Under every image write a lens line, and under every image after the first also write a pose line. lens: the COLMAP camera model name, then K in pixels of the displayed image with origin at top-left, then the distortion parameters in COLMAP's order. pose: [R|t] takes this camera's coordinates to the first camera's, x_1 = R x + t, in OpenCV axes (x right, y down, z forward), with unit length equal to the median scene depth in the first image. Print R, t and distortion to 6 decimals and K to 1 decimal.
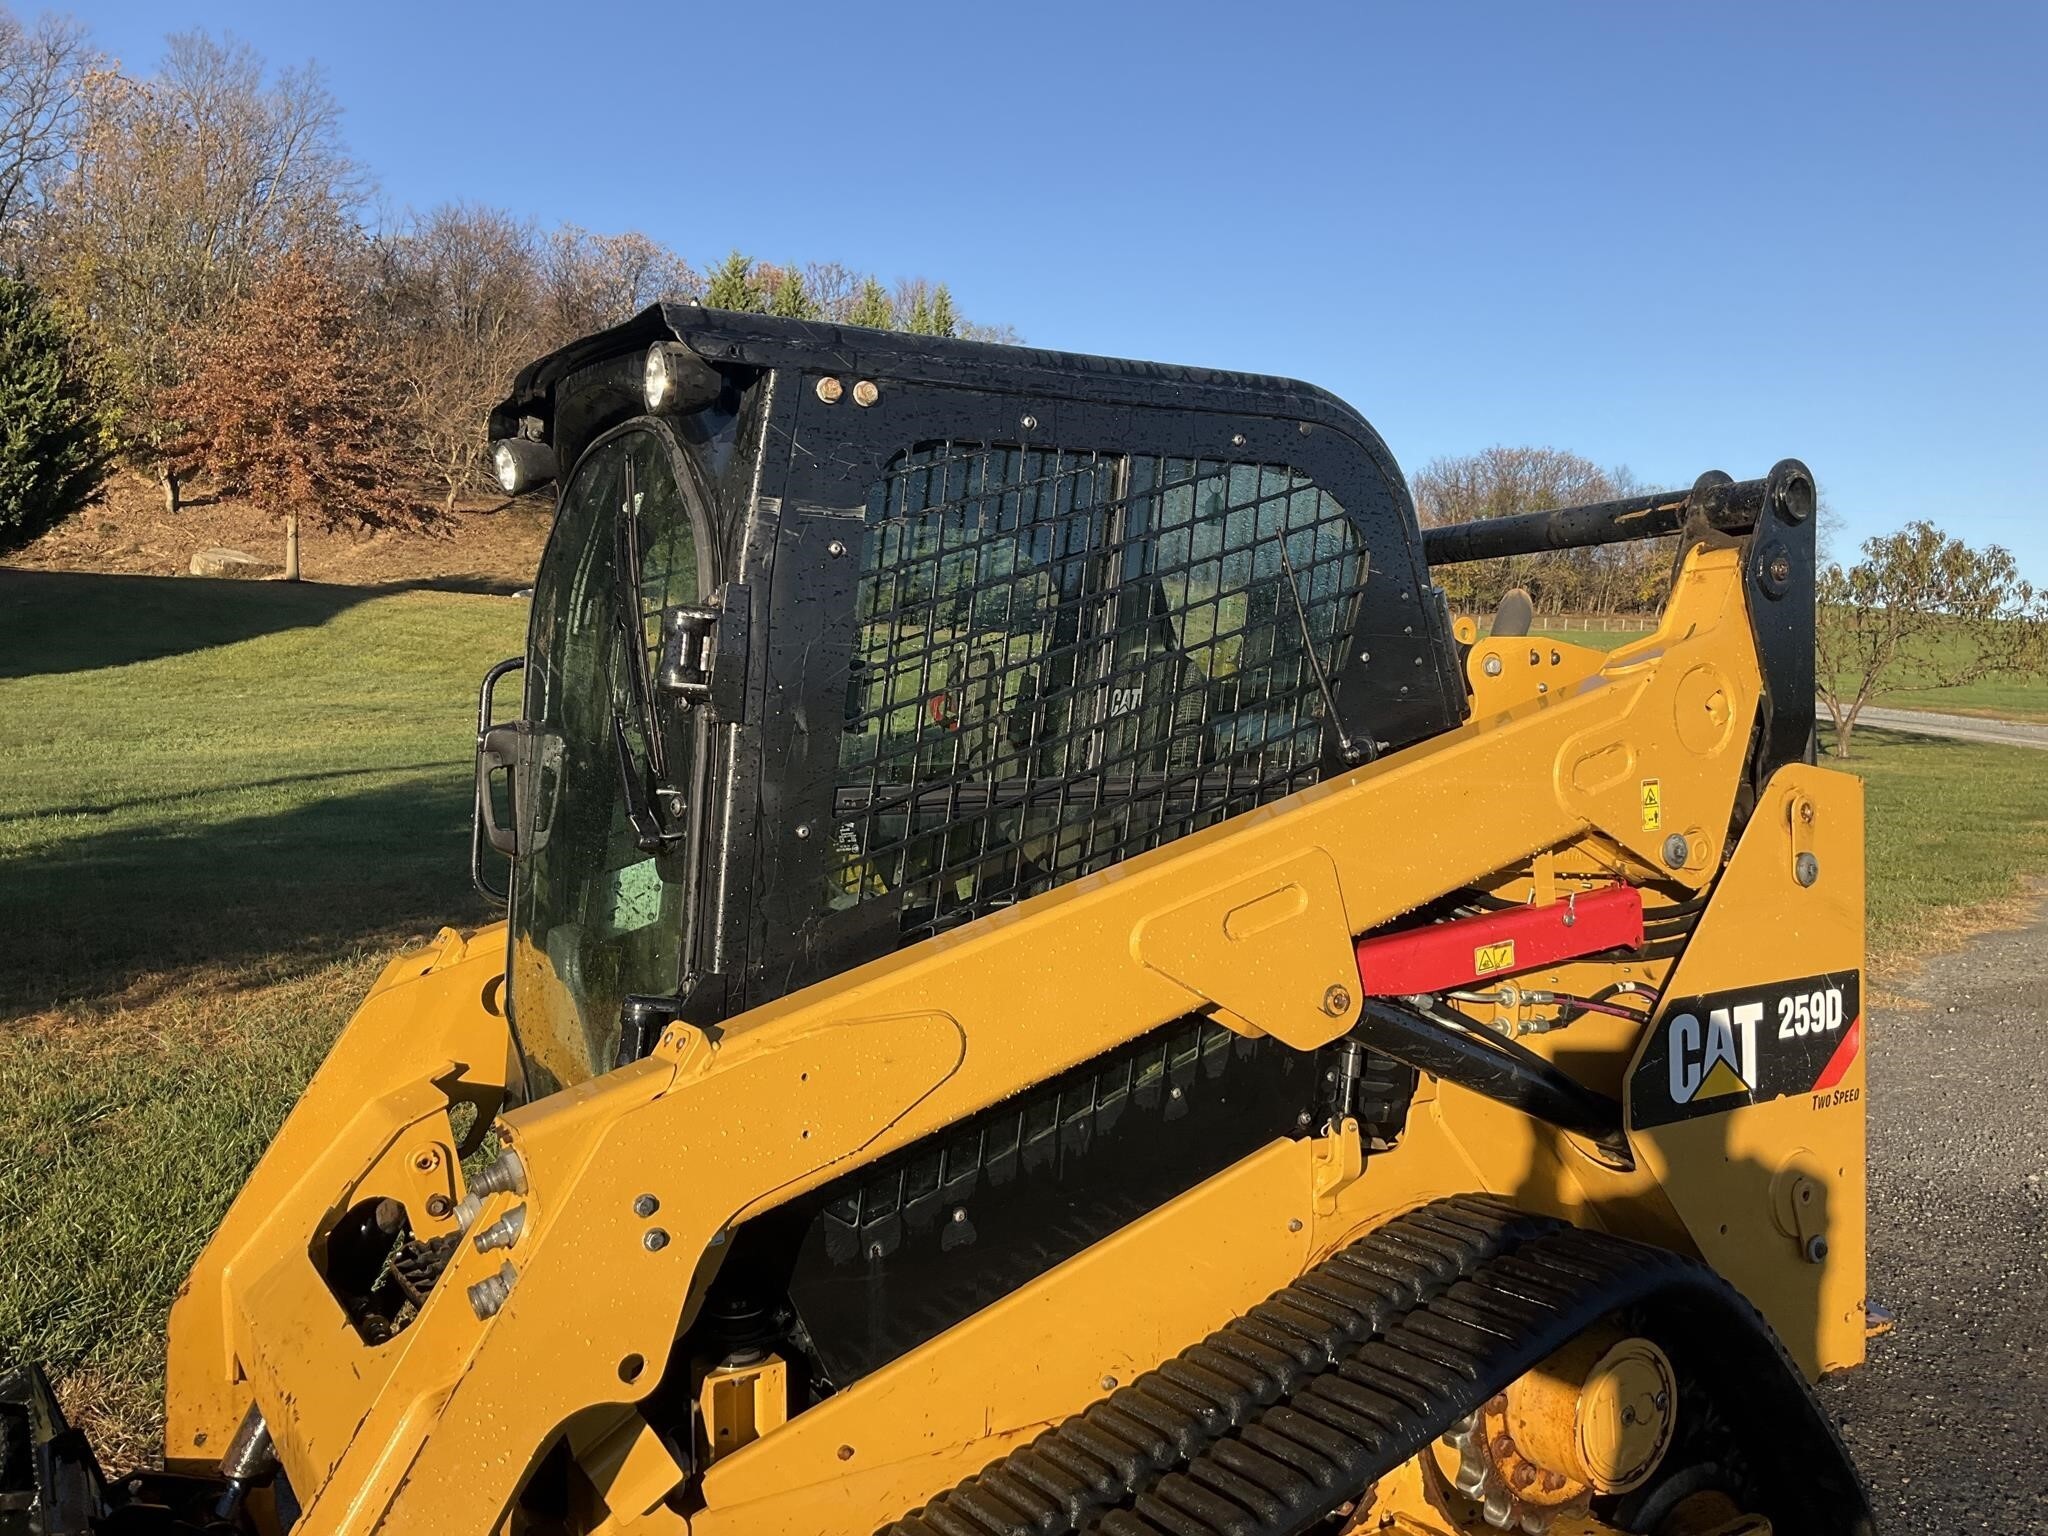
lens RADIAL K [[1675.3, 0, 1024.0], [0, 1675.3, 768.0], [0, 0, 1]] dist [0.065583, -0.097042]
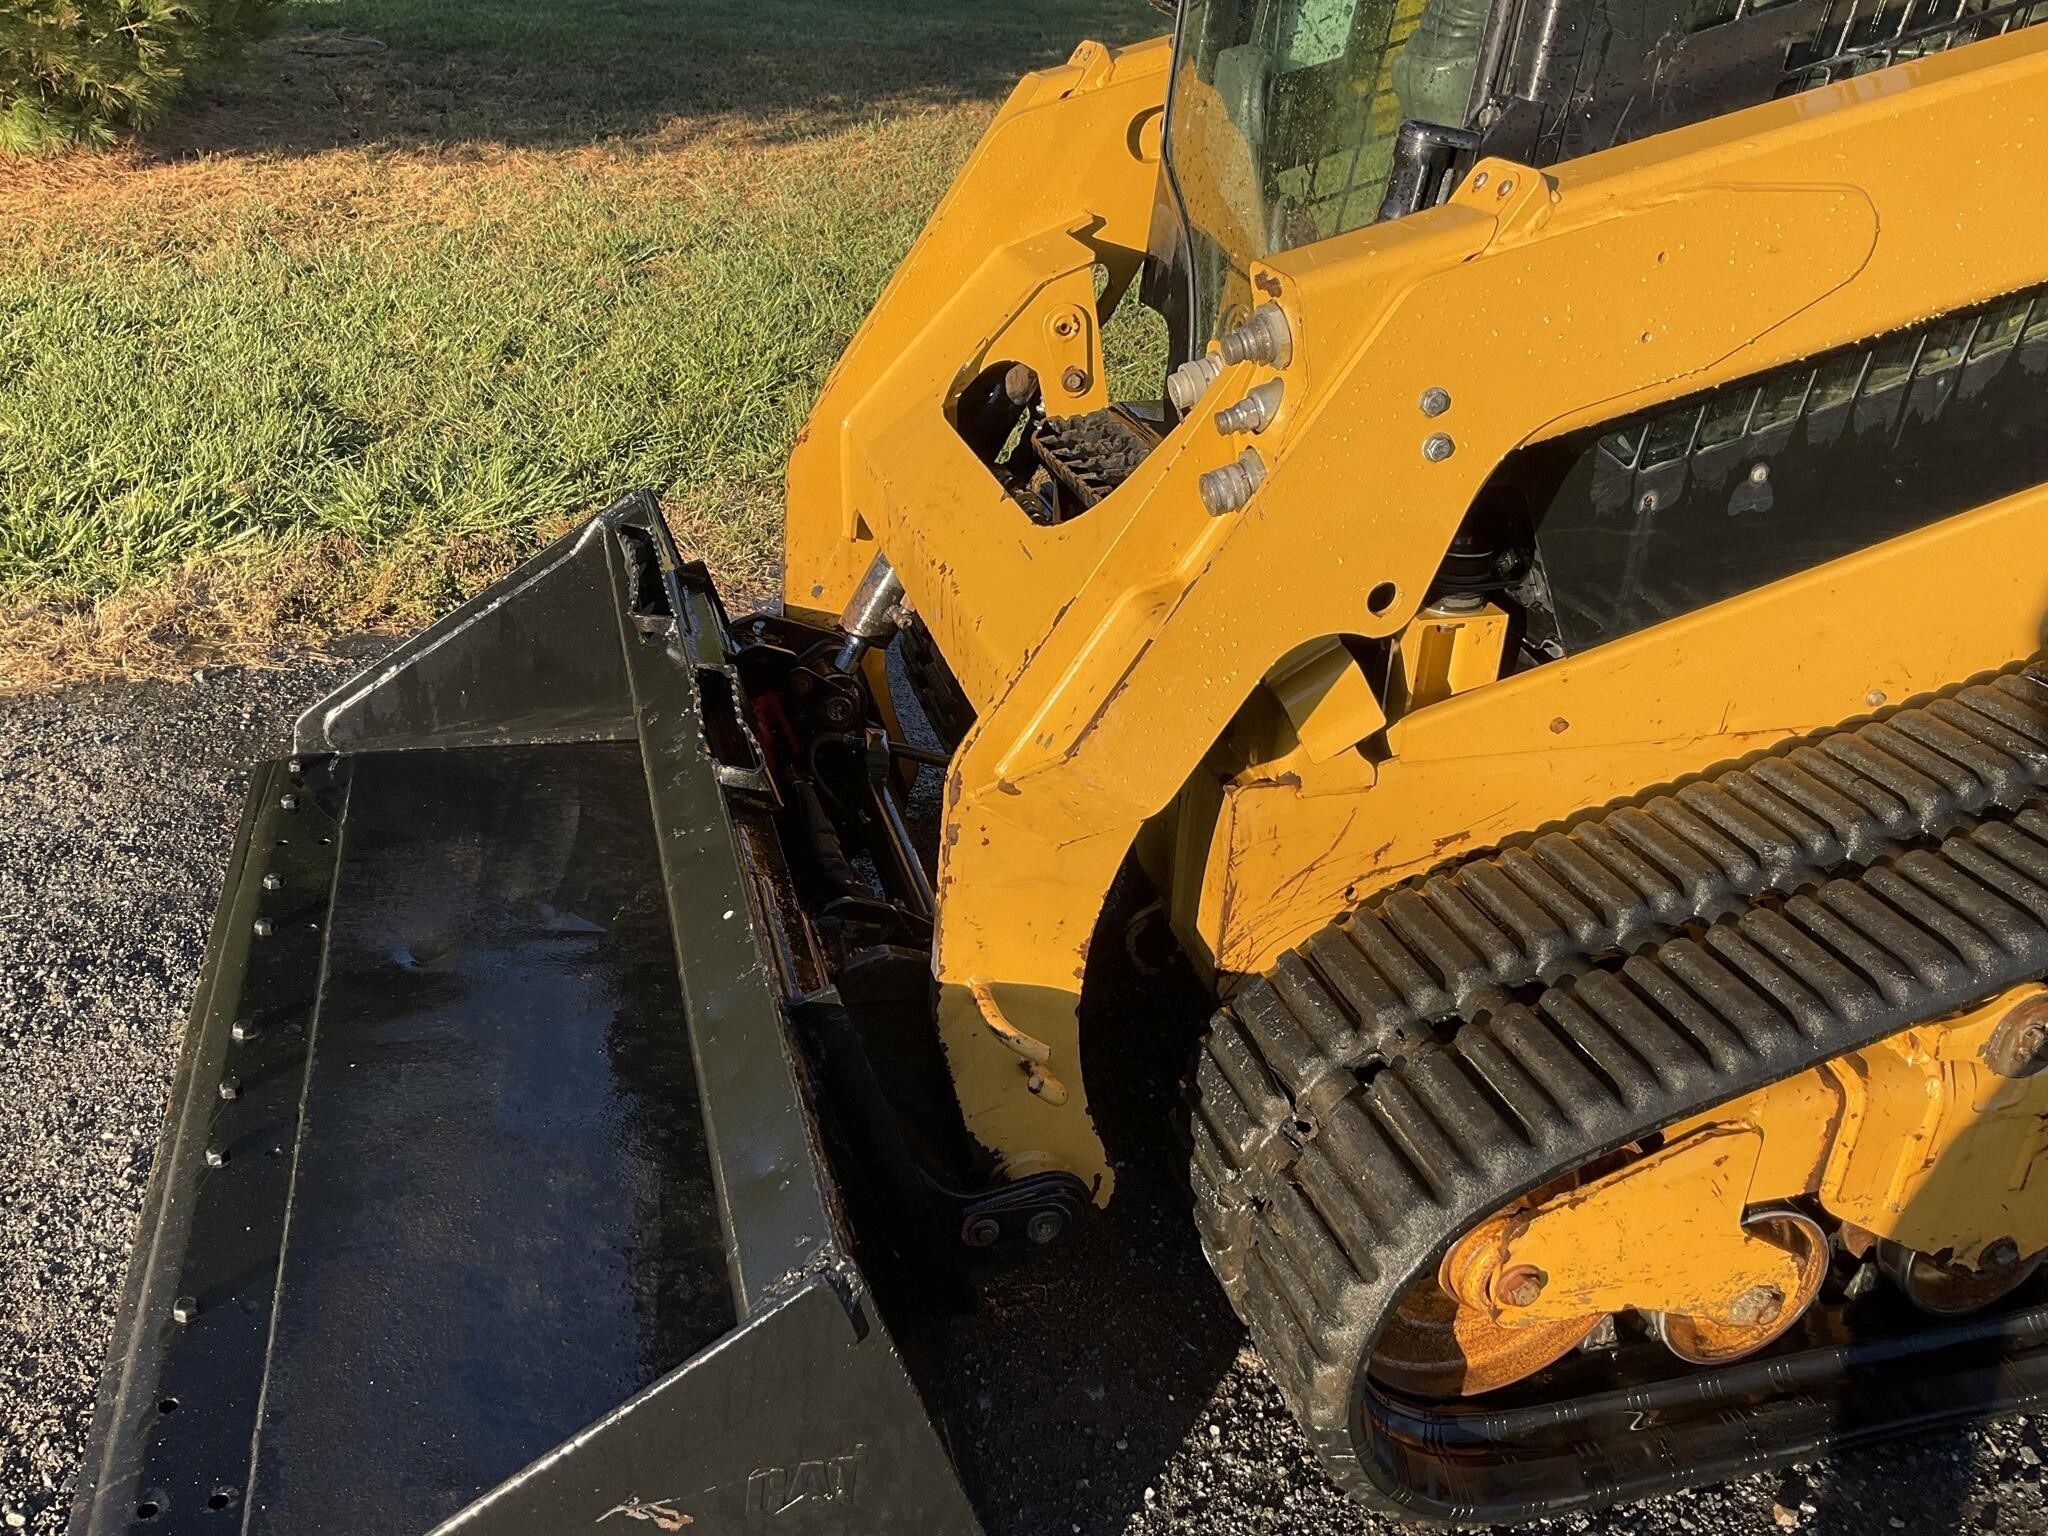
lens RADIAL K [[1618.6, 0, 1024.0], [0, 1618.6, 768.0], [0, 0, 1]] dist [0.077866, -0.175468]
pose [[0.964096, 0.173768, -0.200808, -0.172327], [-0.070068, 0.895844, 0.438809, 0.073713], [0.256143, -0.408984, 0.875855, 0.180688]]
